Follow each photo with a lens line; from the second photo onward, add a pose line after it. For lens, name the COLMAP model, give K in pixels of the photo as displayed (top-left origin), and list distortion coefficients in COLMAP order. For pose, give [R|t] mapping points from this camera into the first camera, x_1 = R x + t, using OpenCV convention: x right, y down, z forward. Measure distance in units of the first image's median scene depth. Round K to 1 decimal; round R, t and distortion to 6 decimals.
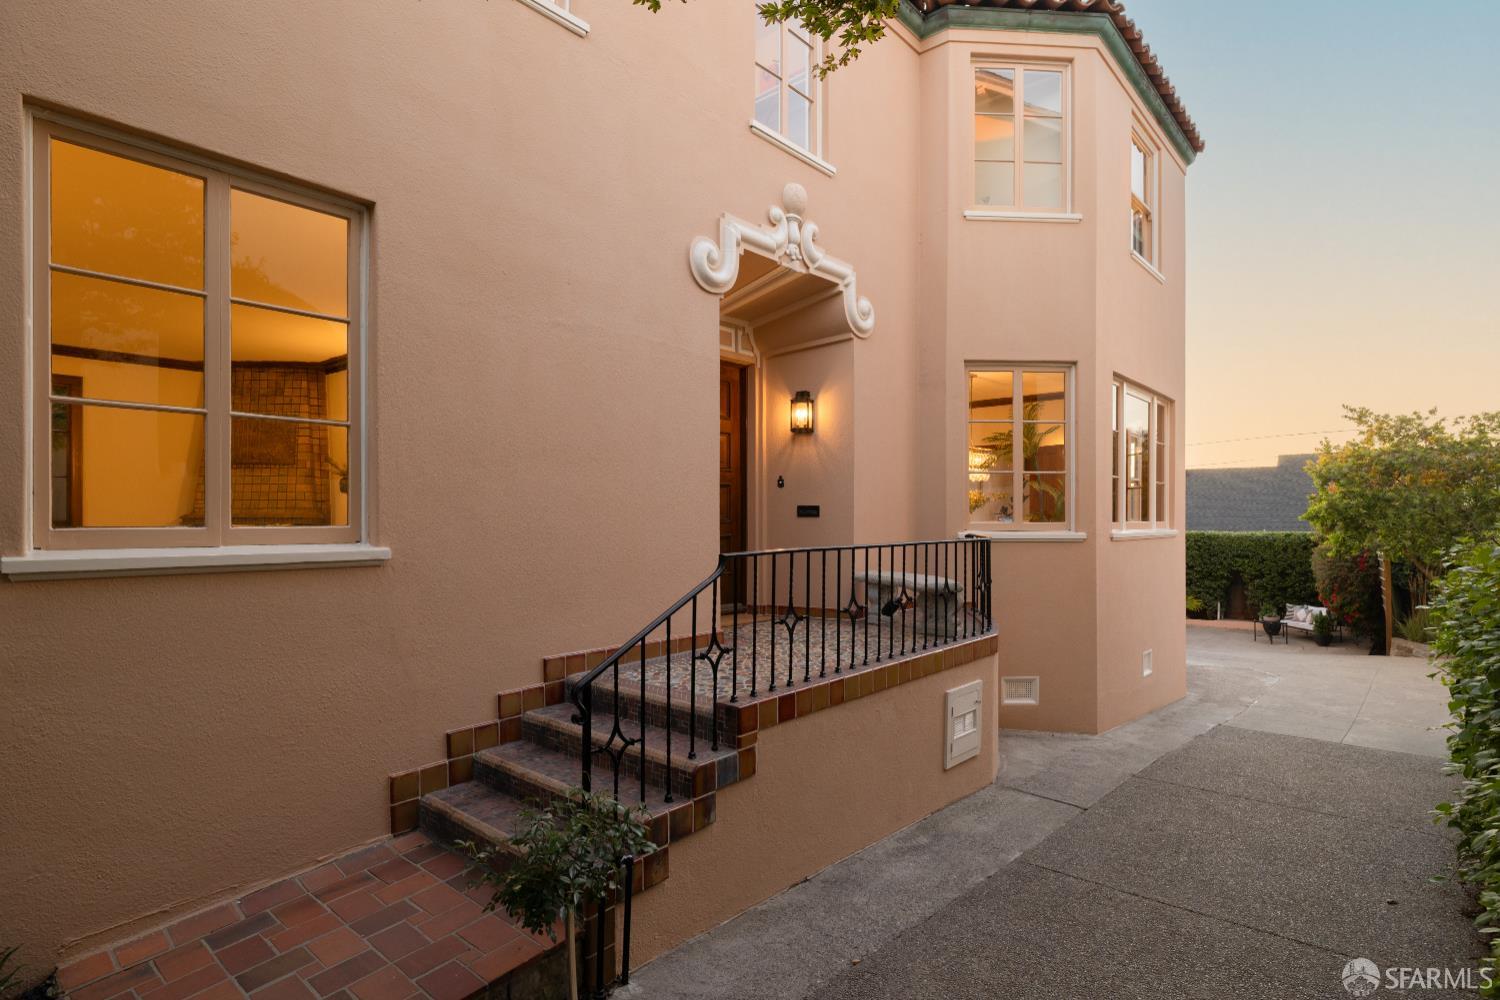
lens RADIAL K [[794.4, 0, 752.0], [0, 794.4, 511.9], [0, 0, 1]] dist [0.002827, 0.000290]
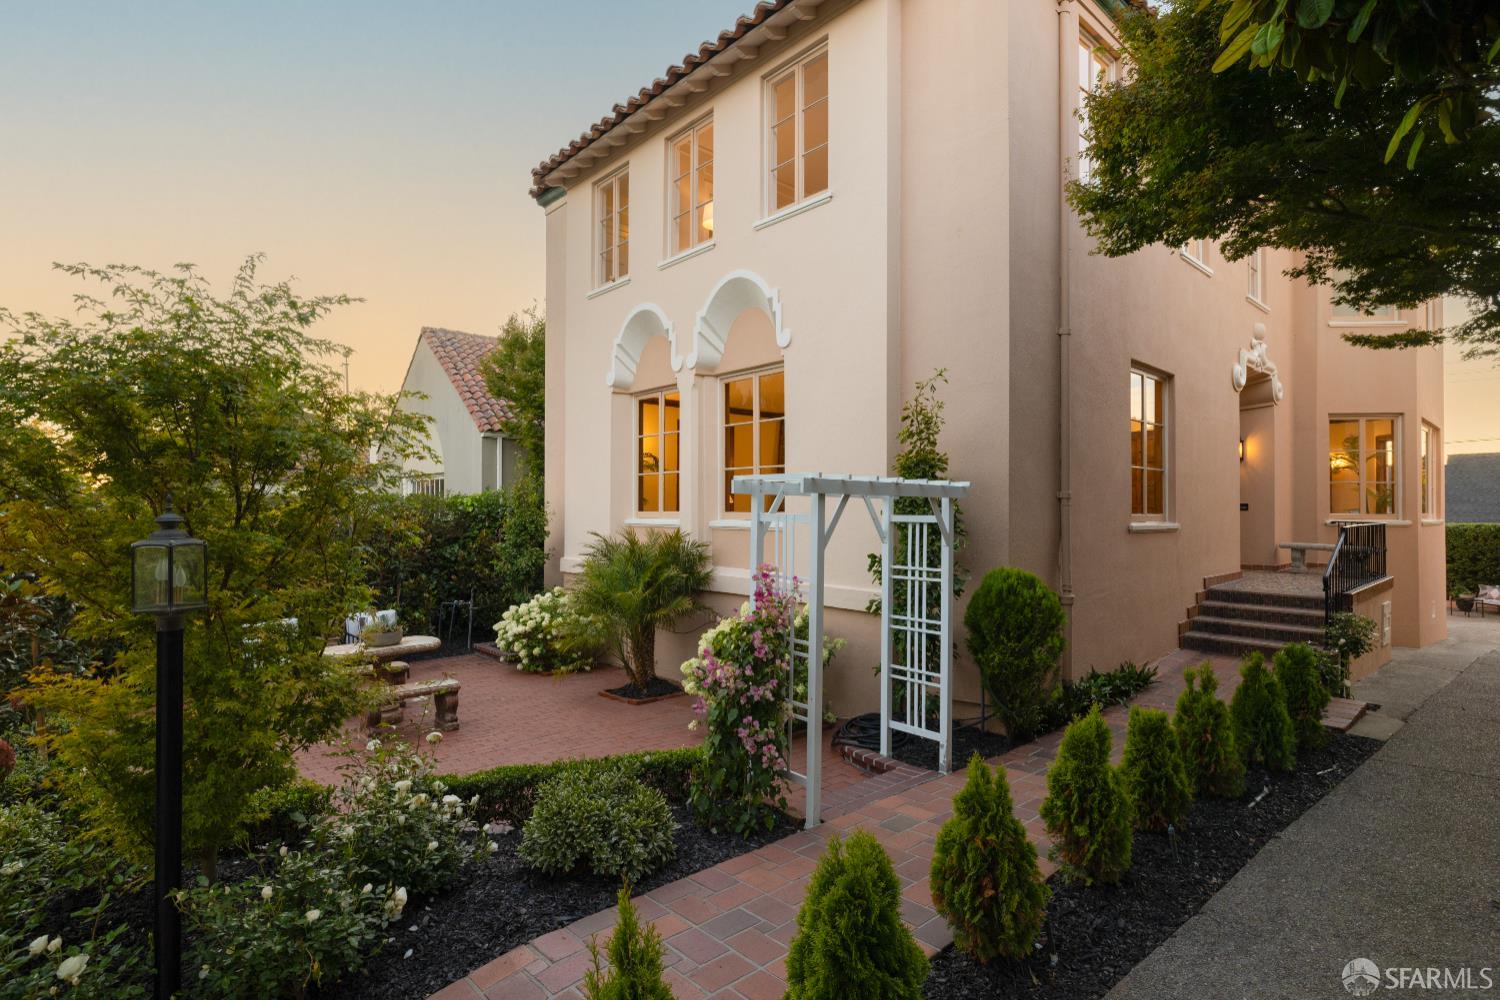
lens RADIAL K [[762.8, 0, 744.5], [0, 762.8, 493.7], [0, 0, 1]] dist [-0.000774, 0.002319]
pose [[0.992675, 0.002303, -0.120790, -0.317888], [-0.003665, 0.999932, -0.011057, -0.002797], [0.120757, 0.011419, 0.992616, -0.298725]]
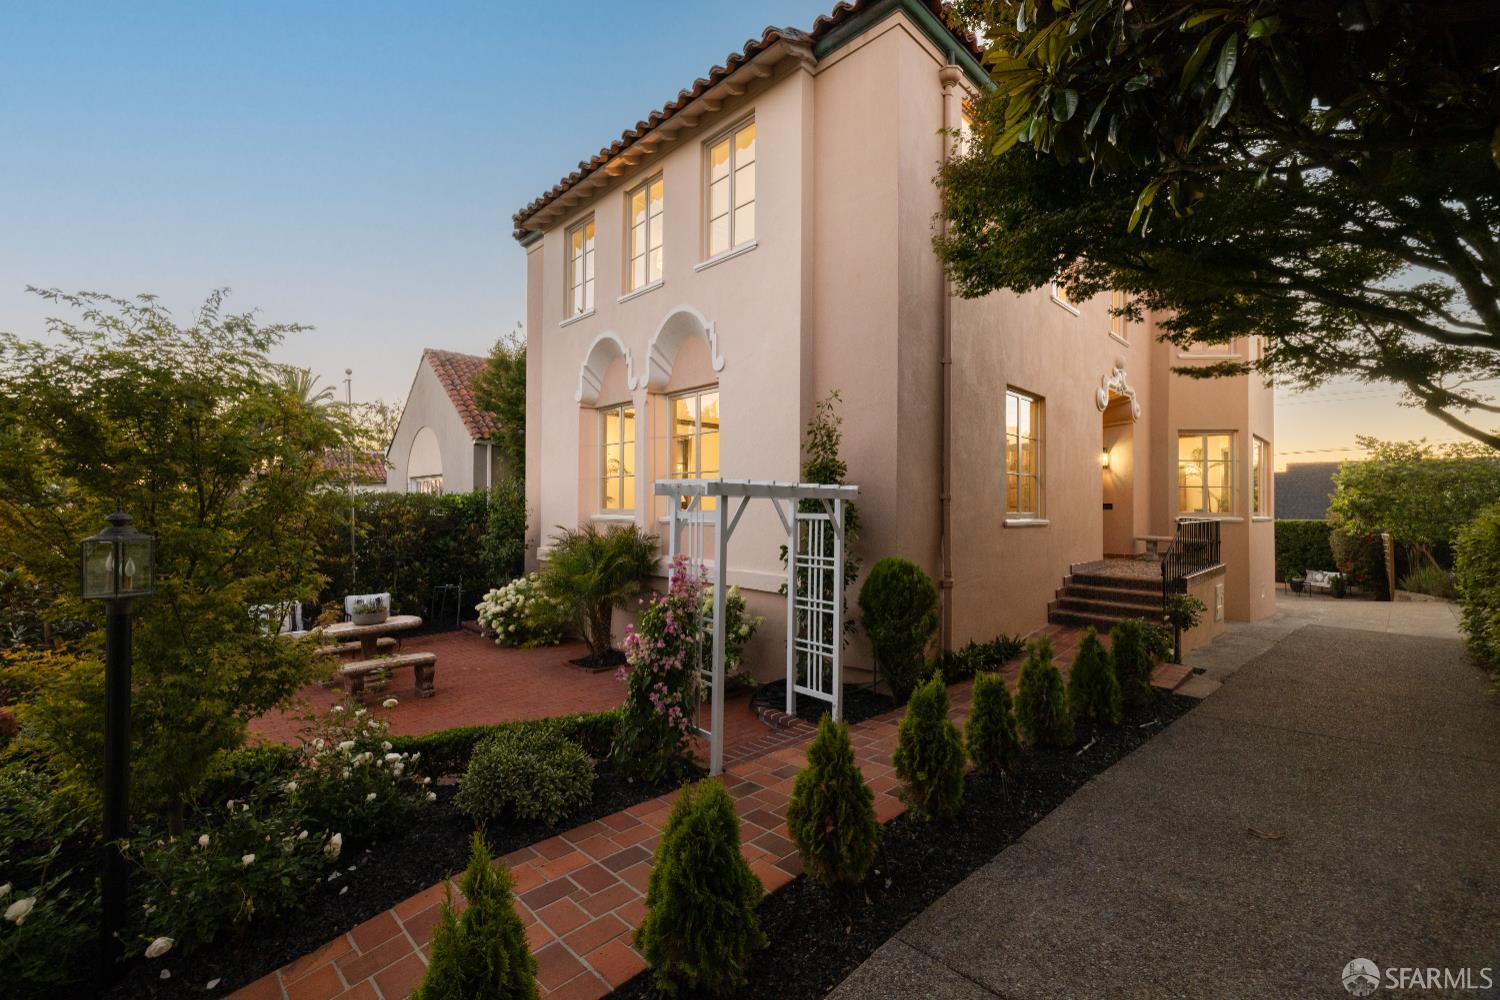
lens RADIAL K [[645.8, 0, 741.5], [0, 645.8, 492.7], [0, 0, 1]] dist [0.007259, -0.000352]
pose [[0.996624, 0.005834, -0.081896, -0.296542], [-0.006805, 0.999910, -0.011586, -0.003824], [0.081821, 0.012104, 0.996574, -0.298570]]
